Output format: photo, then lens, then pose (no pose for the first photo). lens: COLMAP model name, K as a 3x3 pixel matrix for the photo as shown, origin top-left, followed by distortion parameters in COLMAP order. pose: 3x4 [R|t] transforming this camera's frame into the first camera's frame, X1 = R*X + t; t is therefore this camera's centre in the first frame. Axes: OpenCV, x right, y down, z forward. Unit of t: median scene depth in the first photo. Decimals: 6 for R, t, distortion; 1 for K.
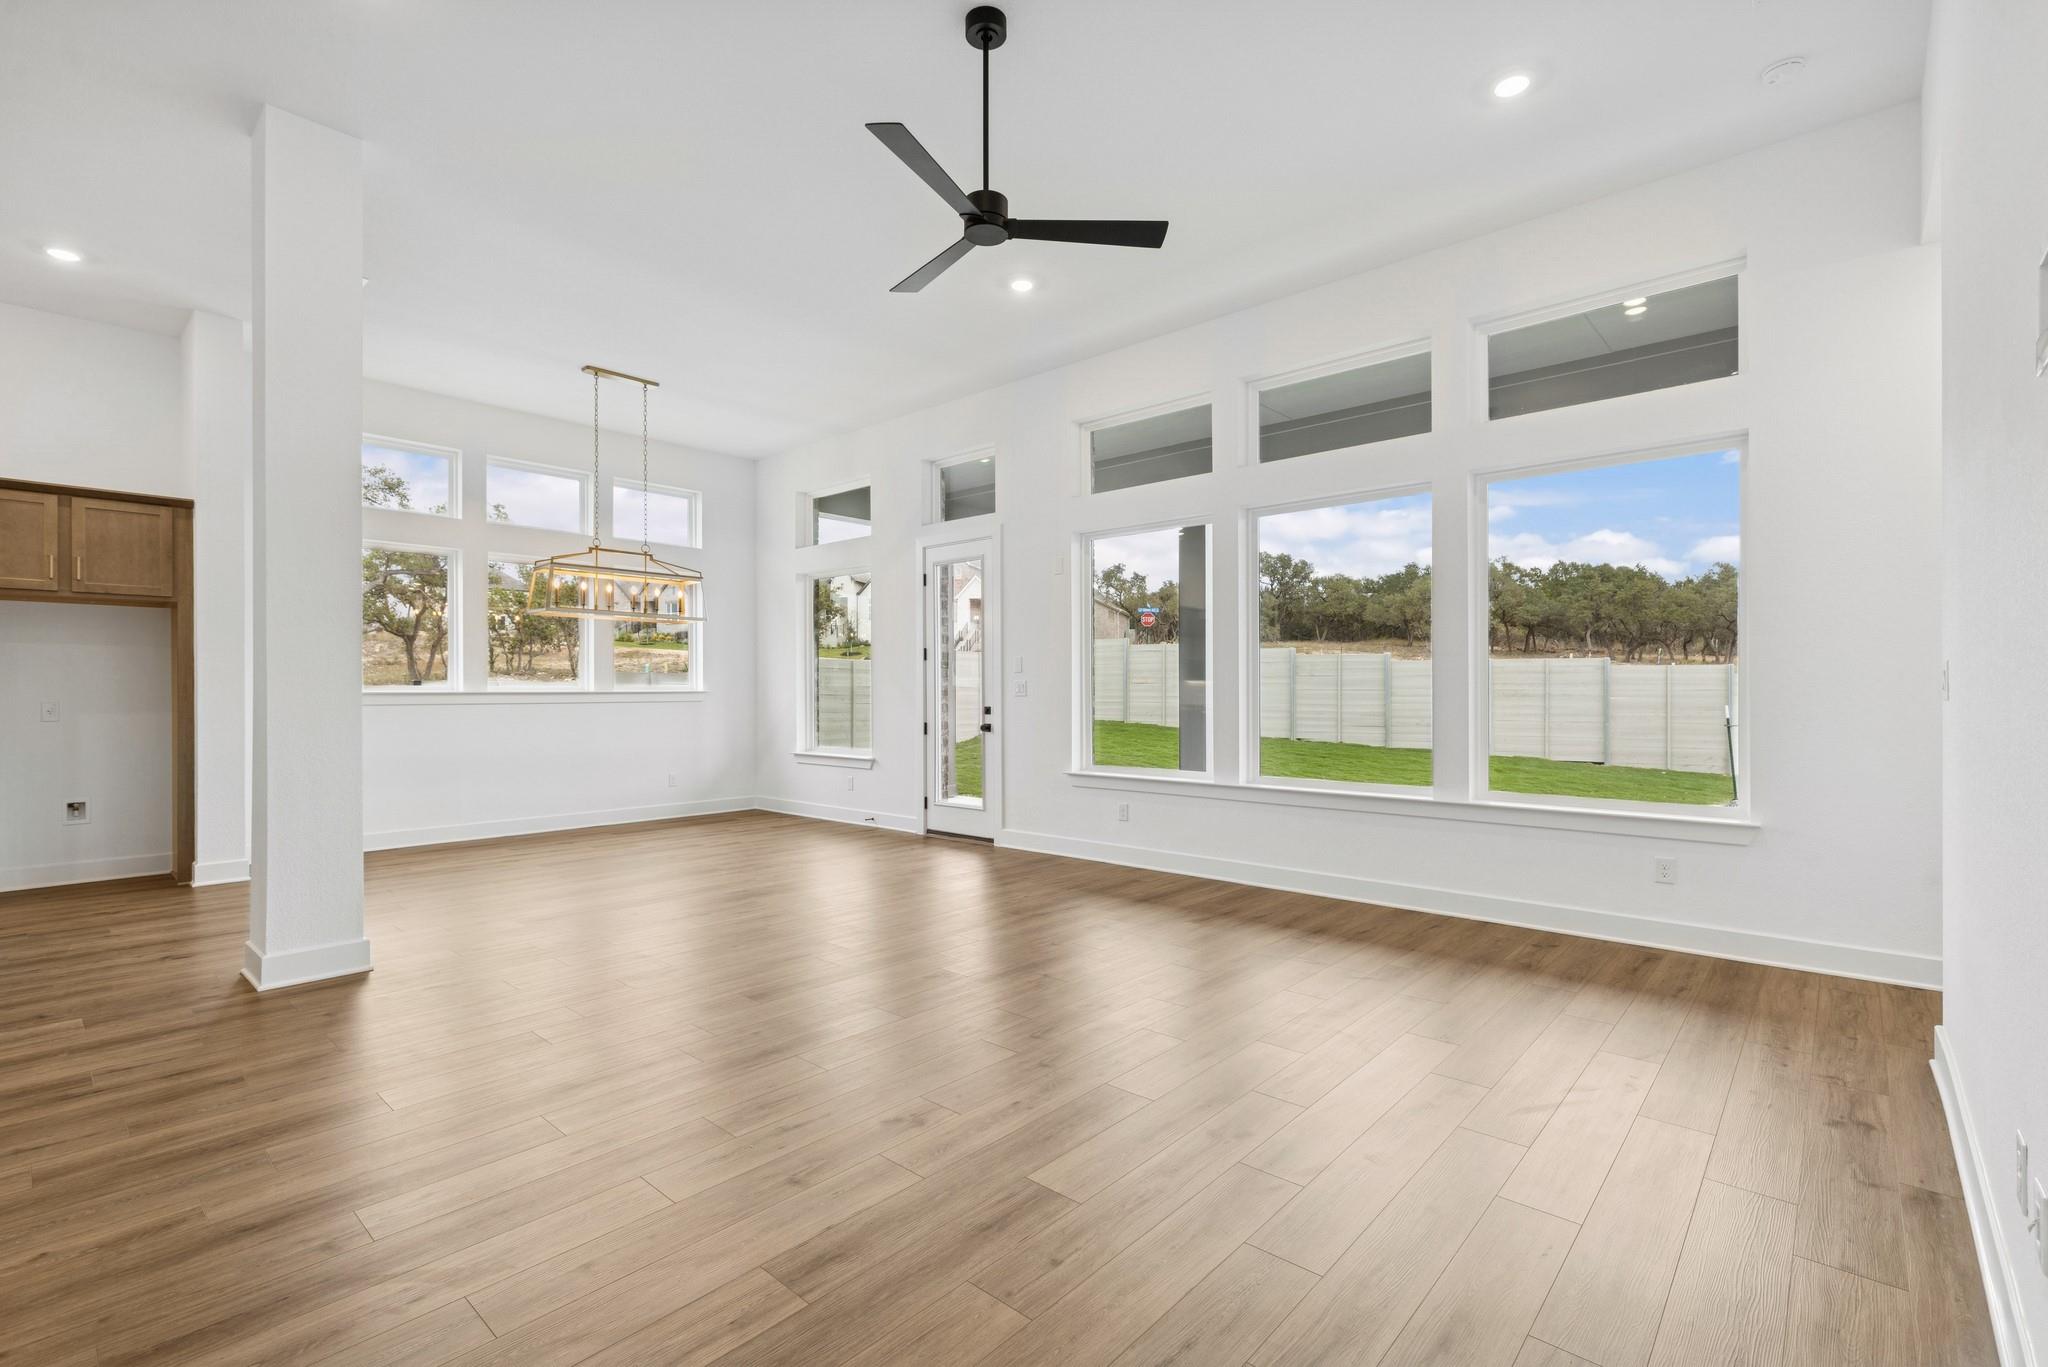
lens RADIAL K [[929.3, 0, 1022.4], [0, 929.3, 691.6], [0, 0, 1]] dist [0.003207, 0.000016]
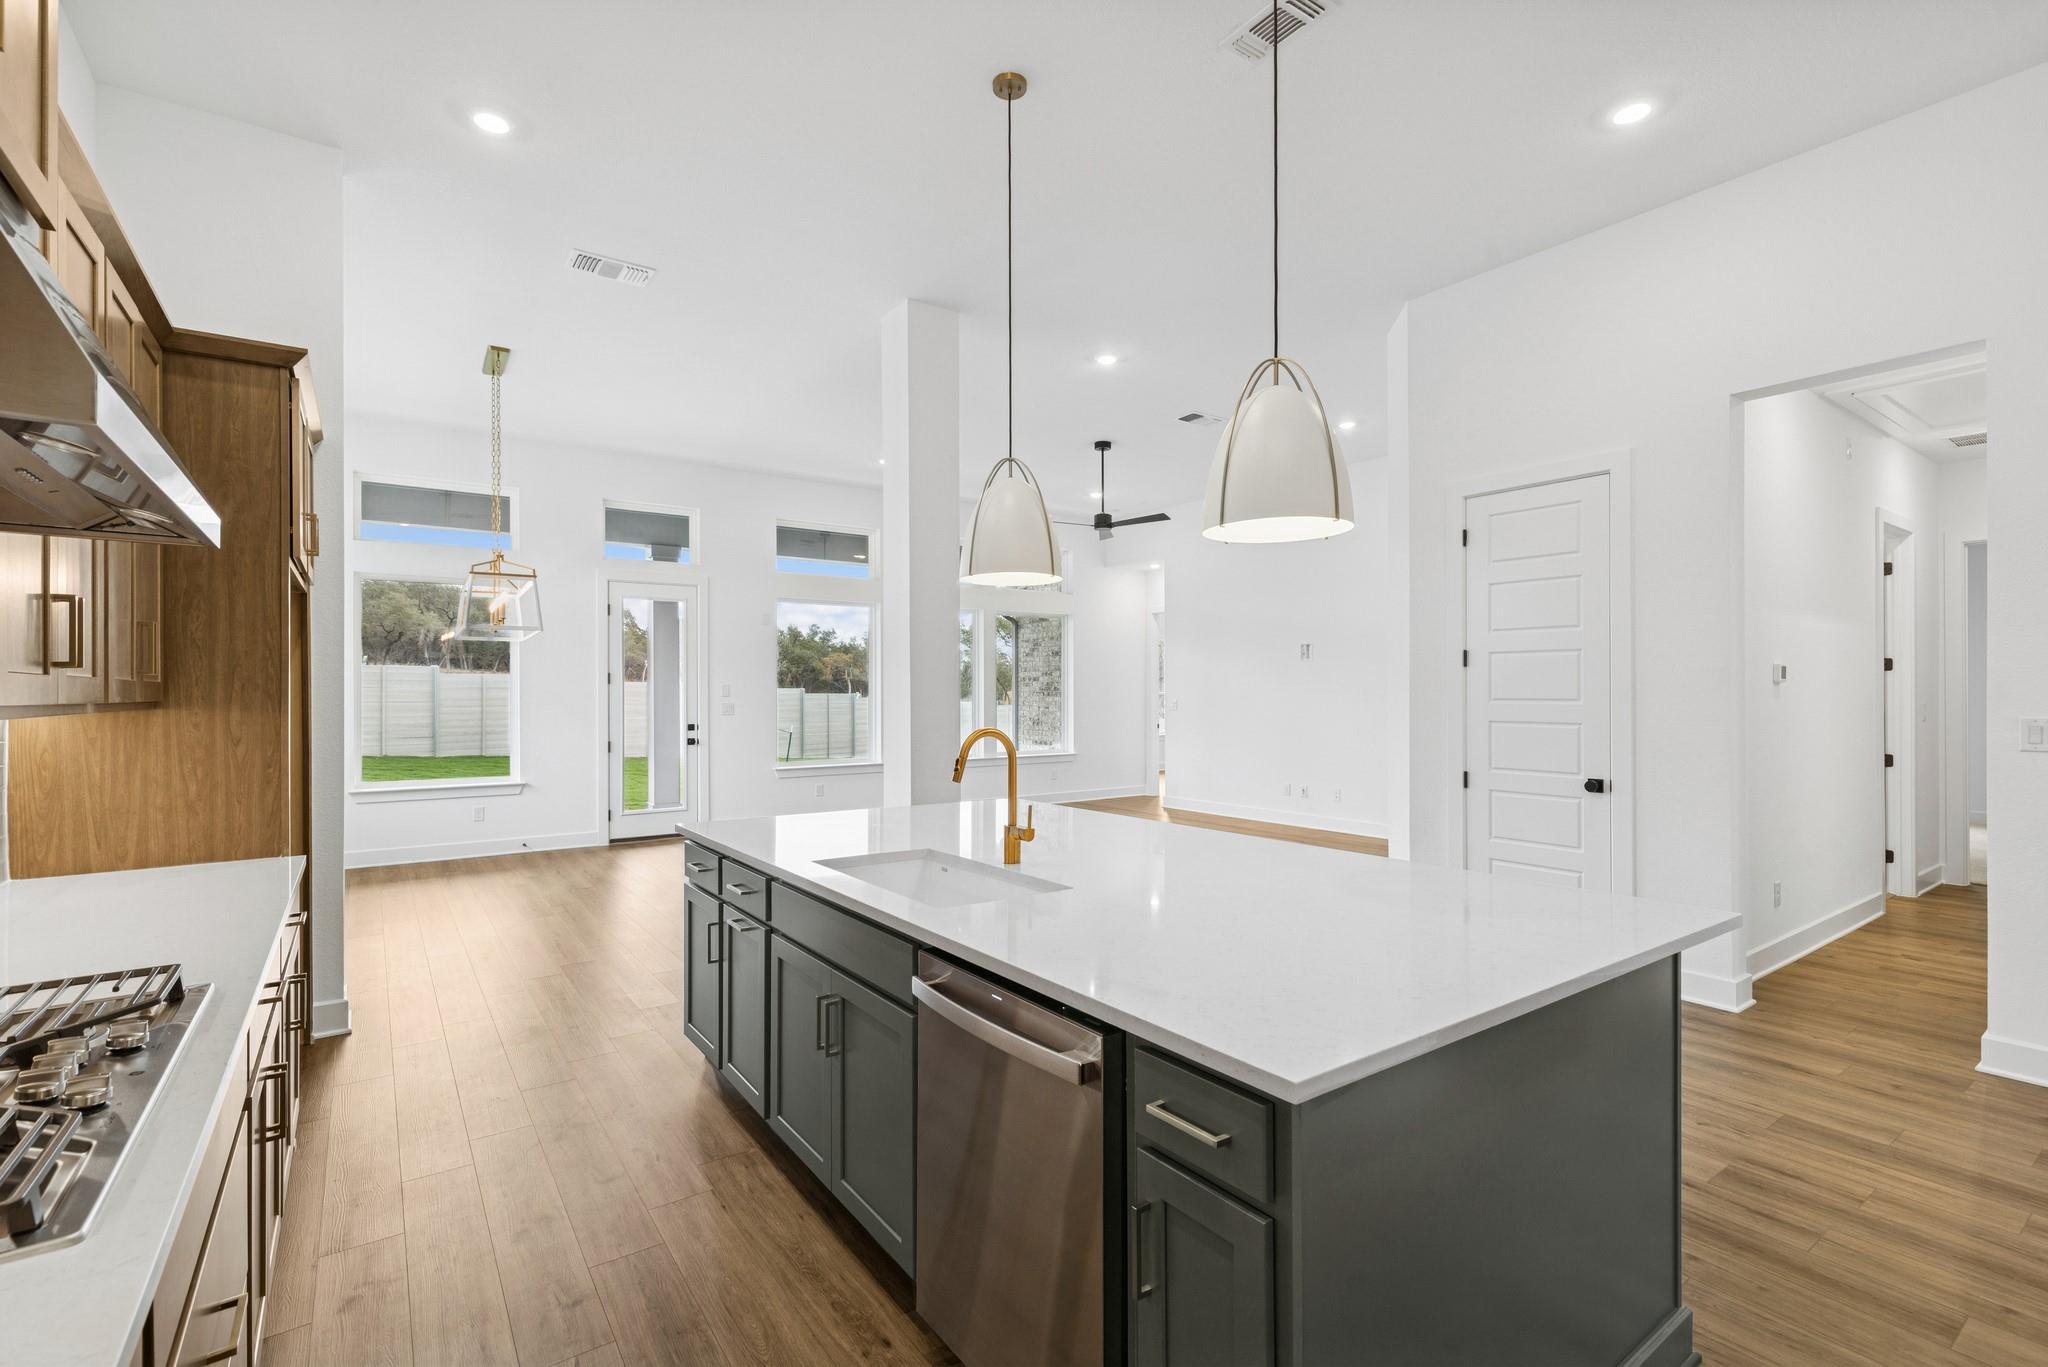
lens RADIAL K [[929.3, 0, 1028.6], [0, 929.3, 686.2], [0, 0, 1]] dist [0.003207, 0.000016]
pose [[0.190277, 0.005723, 0.981714, -1.079972], [0.002927, 0.999975, -0.006397, -0.022765], [-0.981726, 0.004091, 0.190256, 0.313437]]
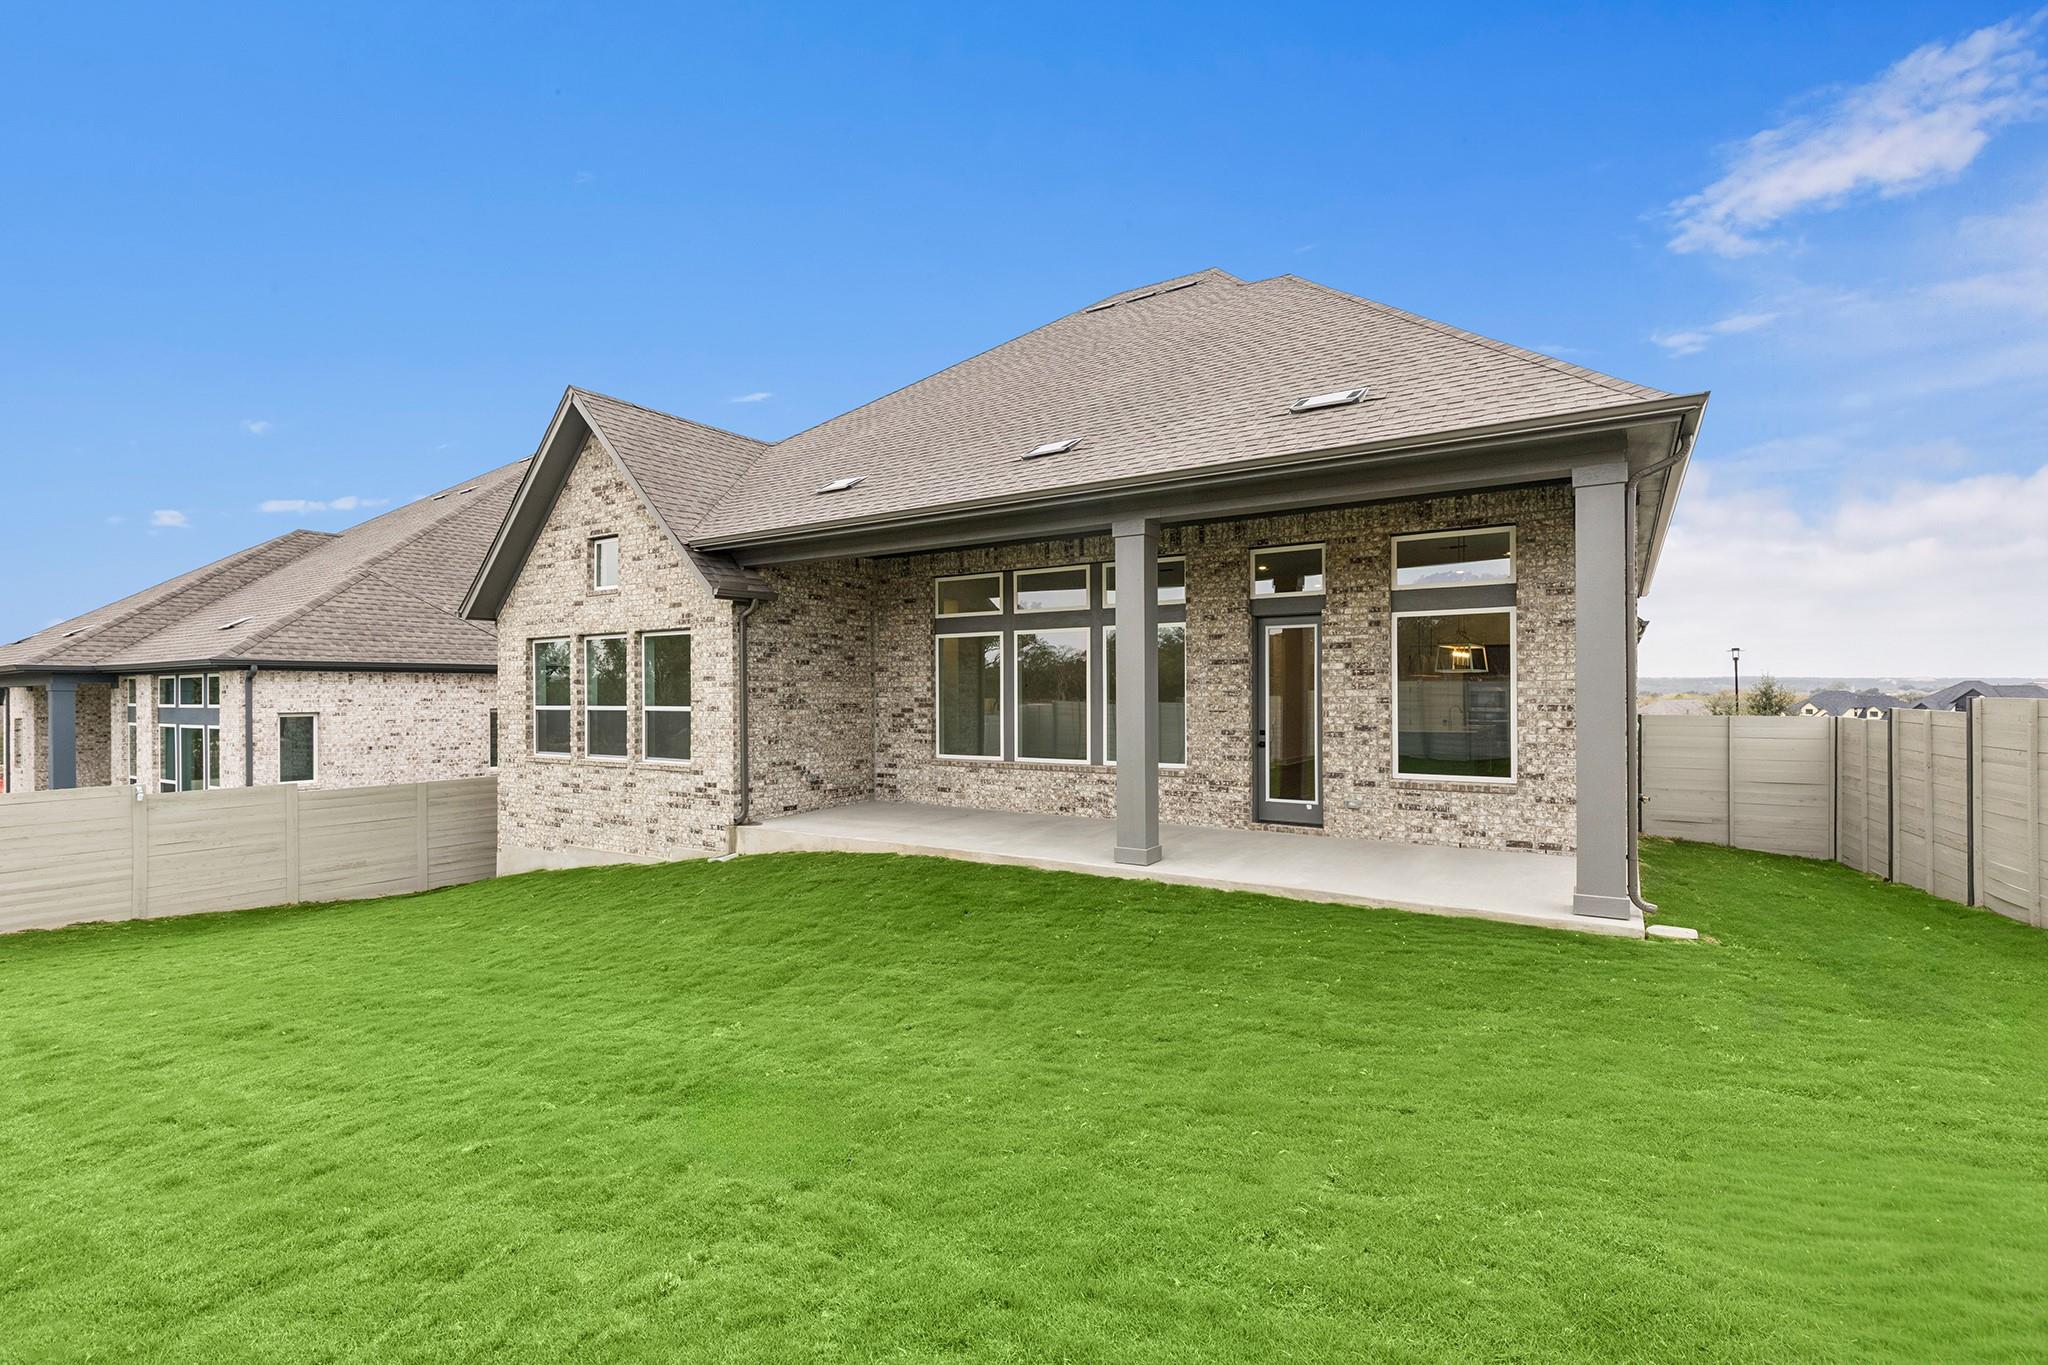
lens RADIAL K [[929.3, 0, 1023.5], [0, 929.3, 688.5], [0, 0, 1]] dist [0.003207, 0.000016]
pose [[-0.982238, 0.005915, -0.187546, 0.523032], [0.006116, 0.999981, -0.000495, -0.046502], [0.187540, -0.001634, -0.982256, 2.176758]]
